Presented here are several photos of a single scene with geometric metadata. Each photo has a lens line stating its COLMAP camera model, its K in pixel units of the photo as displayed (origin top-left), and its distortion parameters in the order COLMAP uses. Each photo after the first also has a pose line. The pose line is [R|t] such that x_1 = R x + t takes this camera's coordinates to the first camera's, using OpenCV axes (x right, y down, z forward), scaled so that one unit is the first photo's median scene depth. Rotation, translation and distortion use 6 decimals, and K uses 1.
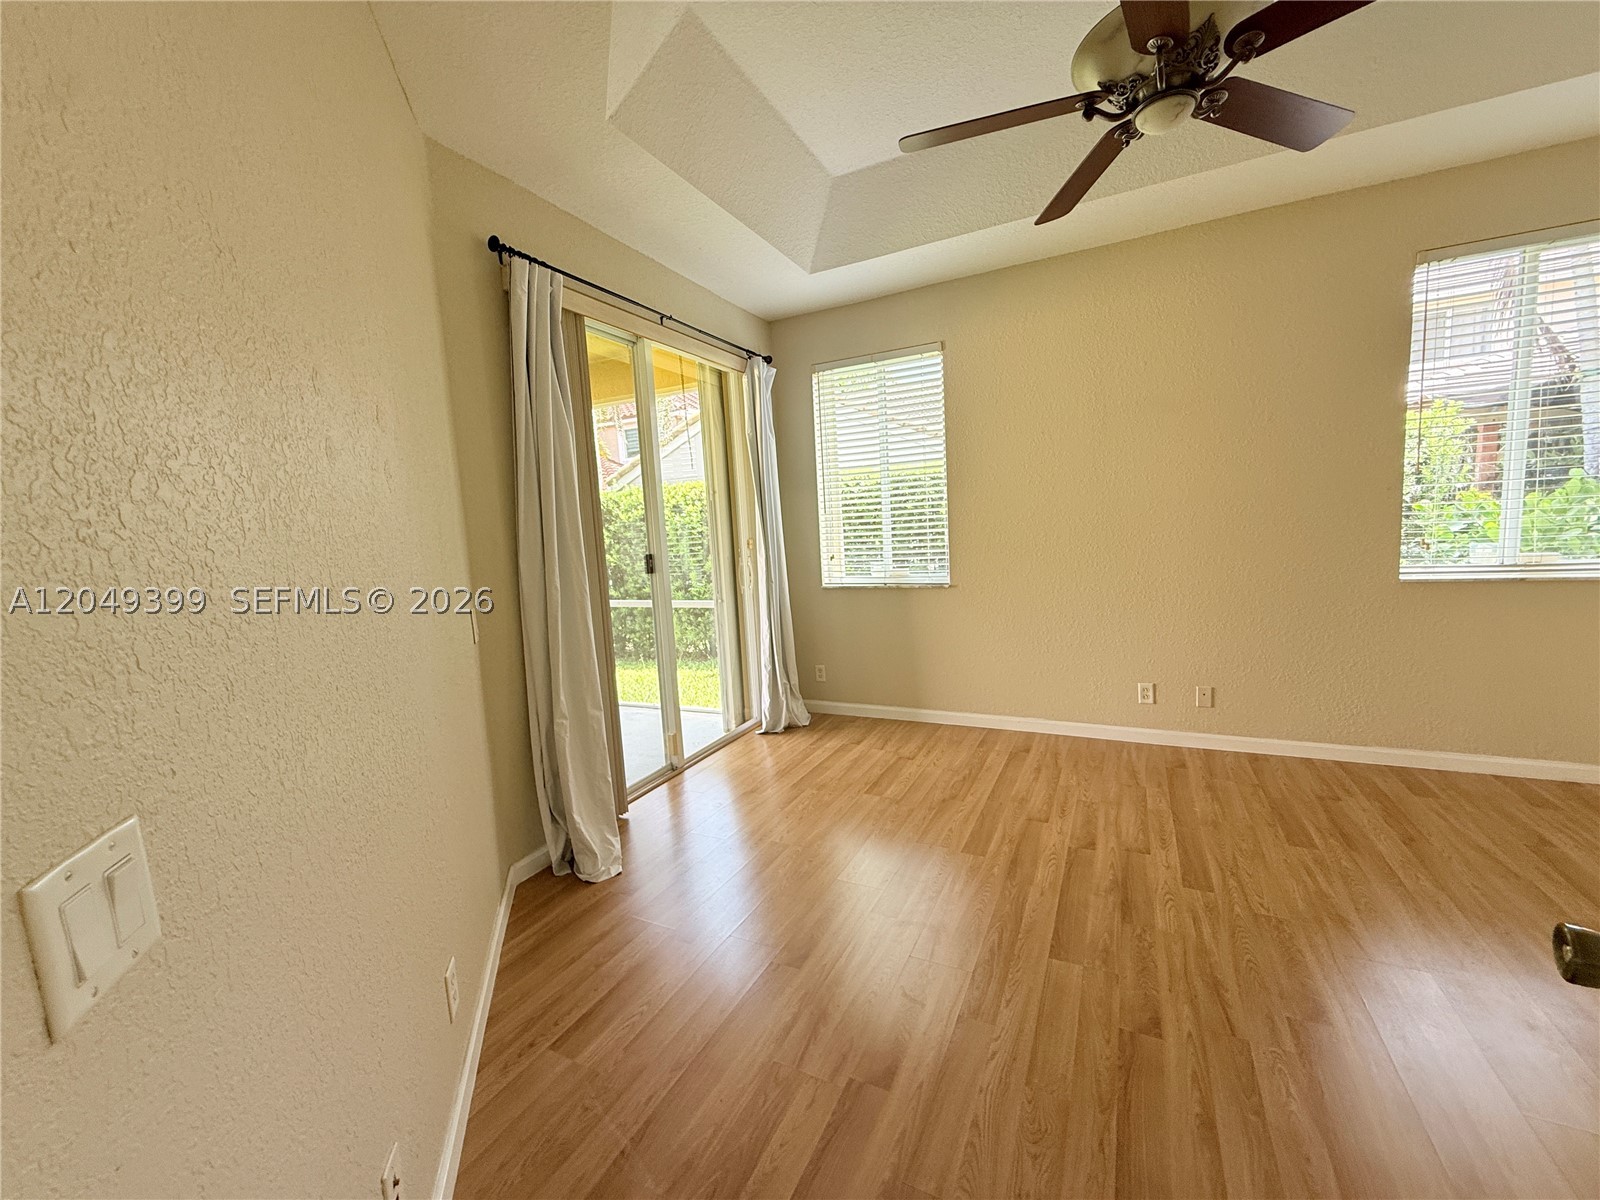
lens RADIAL K [[643.9, 0, 799.4], [0, 643.9, 604.4], [0, 0, 1]] dist [0.003527, -0.000349]
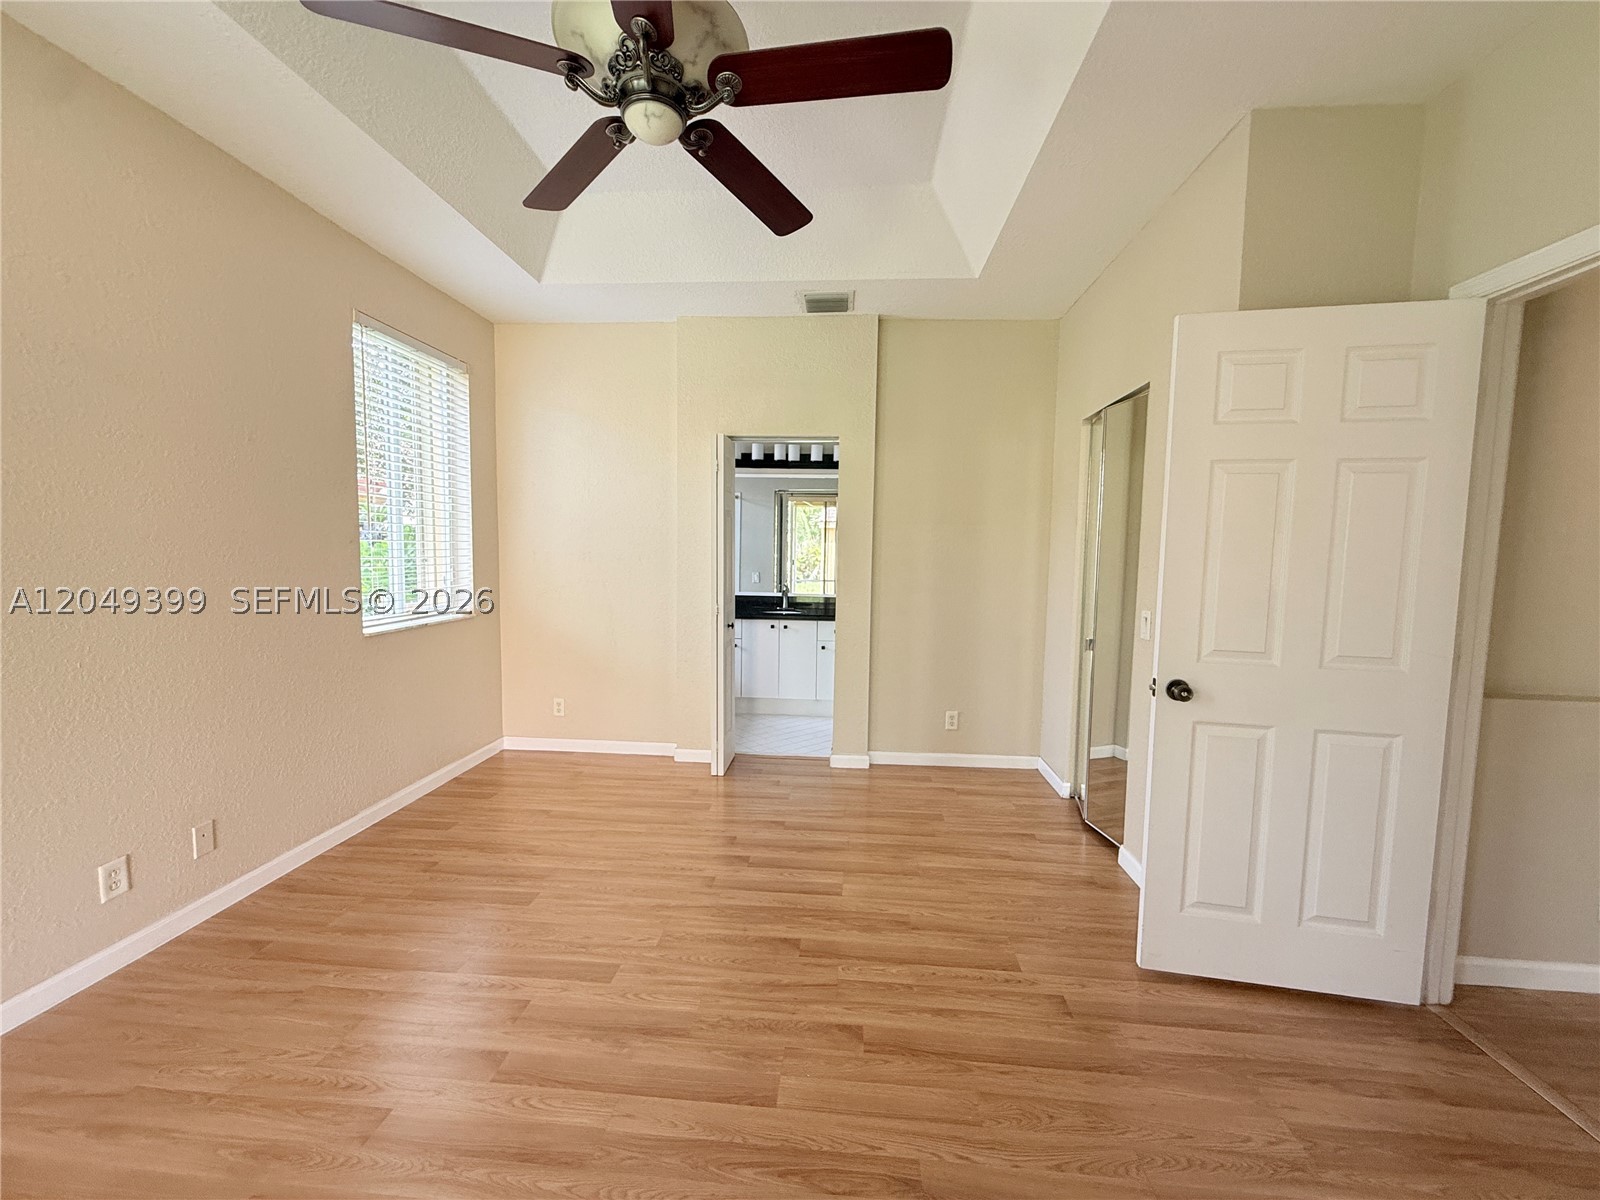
lens RADIAL K [[643.9, 0, 789.9], [0, 643.9, 599.0], [0, 0, 1]] dist [0.003527, -0.000349]
pose [[-0.376892, -0.020277, 0.926035, -0.236594], [0.114745, 0.991037, 0.068401, -0.089342], [-0.919123, 0.132038, -0.371187, 0.812227]]
